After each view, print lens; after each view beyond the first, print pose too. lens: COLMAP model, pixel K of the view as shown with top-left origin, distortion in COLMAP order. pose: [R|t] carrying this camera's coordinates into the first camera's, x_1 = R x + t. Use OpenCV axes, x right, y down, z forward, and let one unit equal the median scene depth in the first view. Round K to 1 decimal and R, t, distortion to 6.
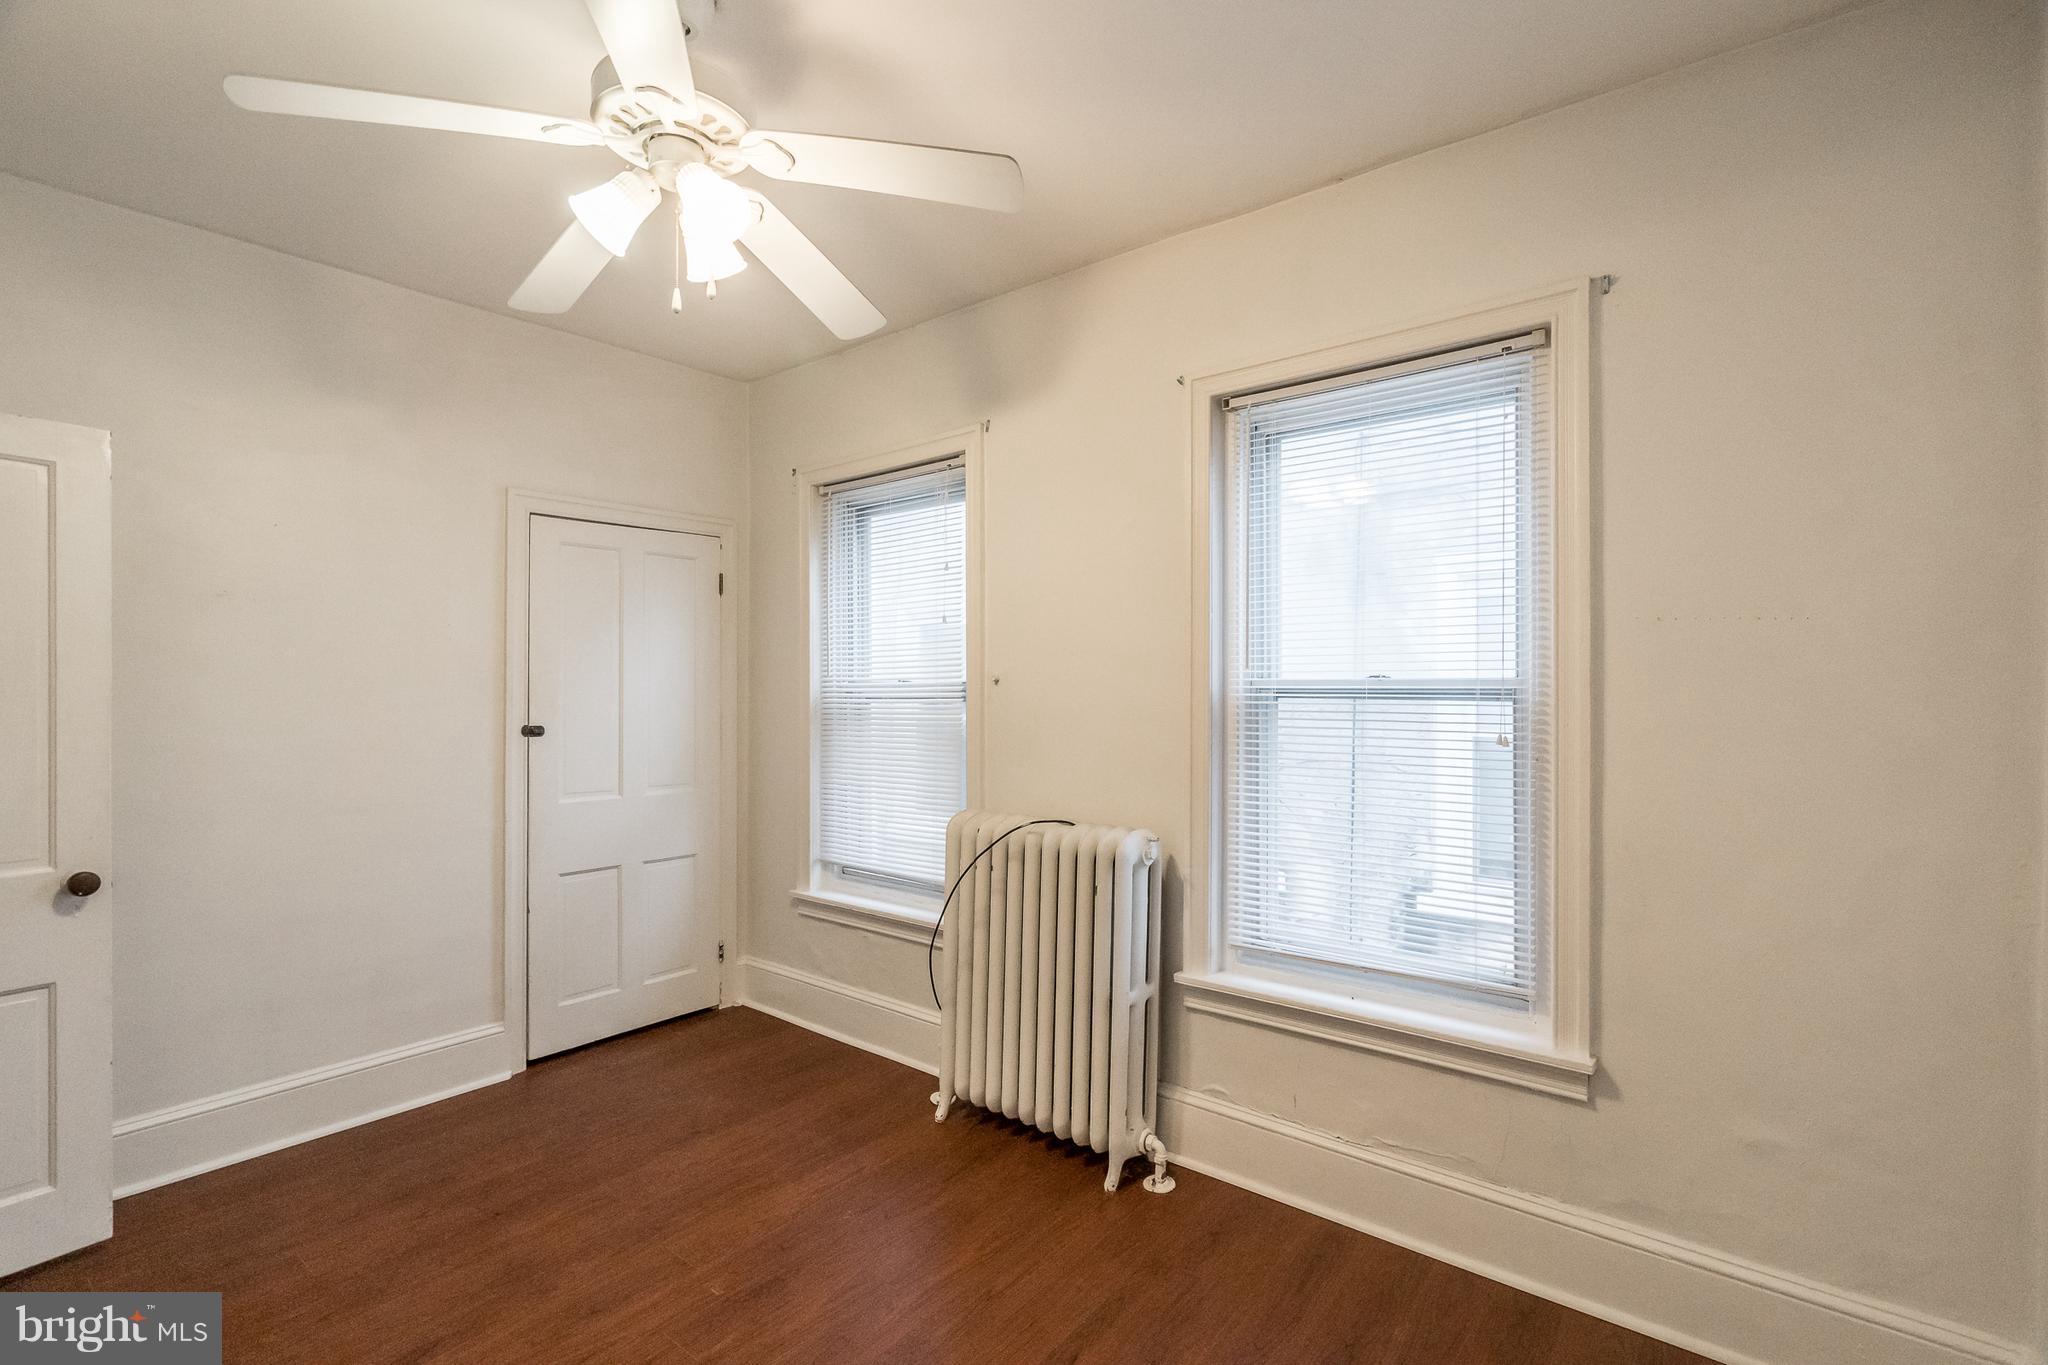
lens RADIAL K [[928.4, 0, 1020.9], [0, 928.4, 689.9], [0, 0, 1]] dist [0.000055, 0.000049]
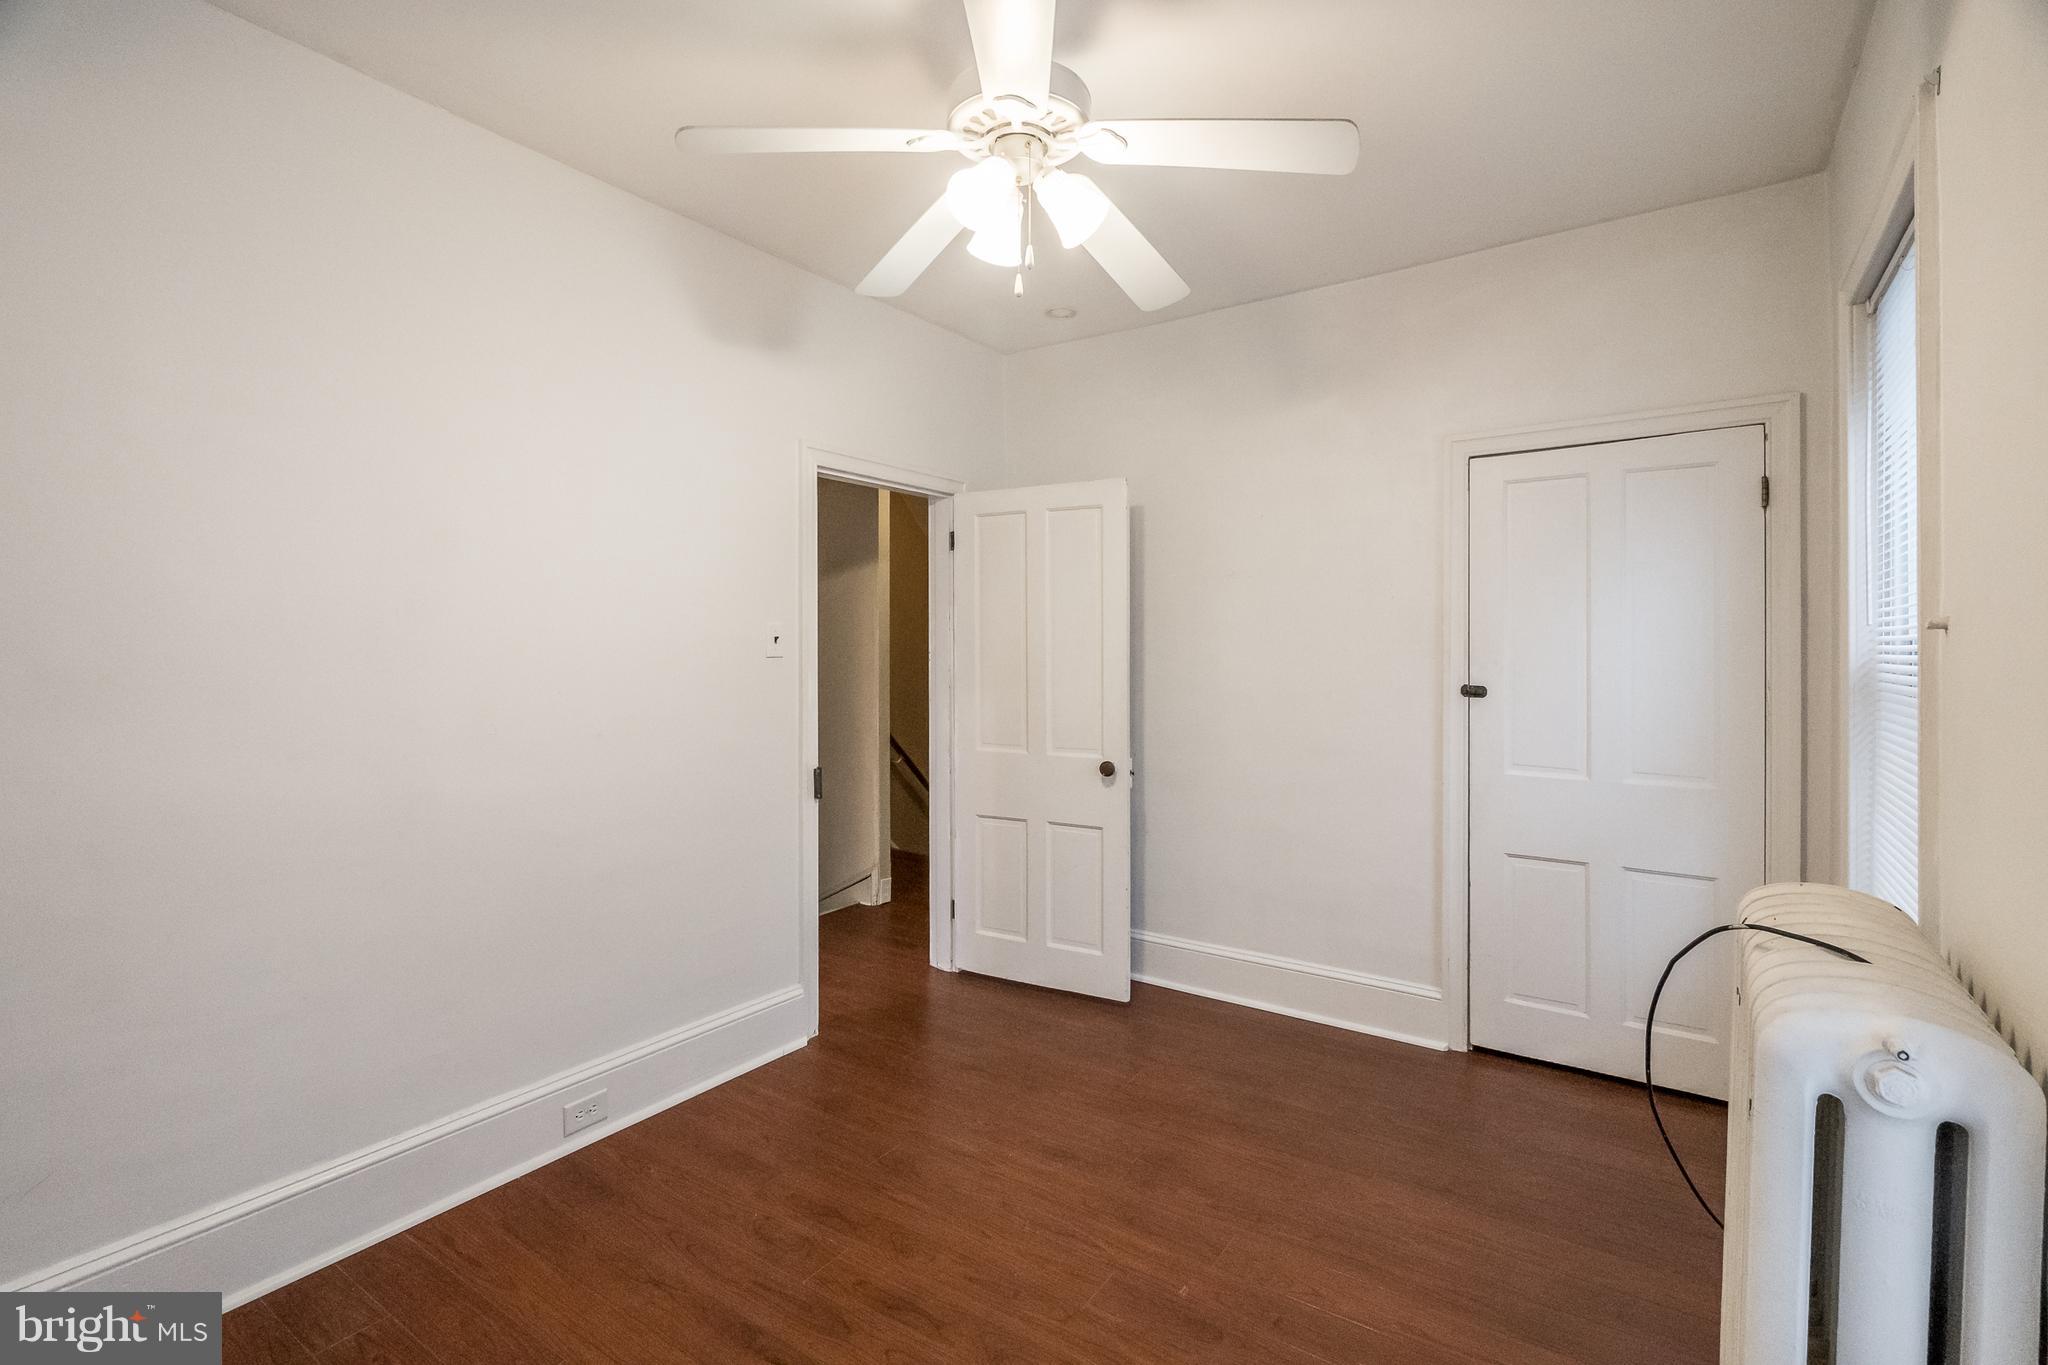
lens RADIAL K [[946.4, 0, 1023.5], [0, 946.4, 640.6], [0, 0, 1]] dist [-0.000777, 0.000456]
pose [[0.066776, -0.001732, -0.997767, 0.407226], [0.000417, 0.999998, -0.001707, -0.005196], [0.997768, -0.000302, 0.066776, 0.510133]]
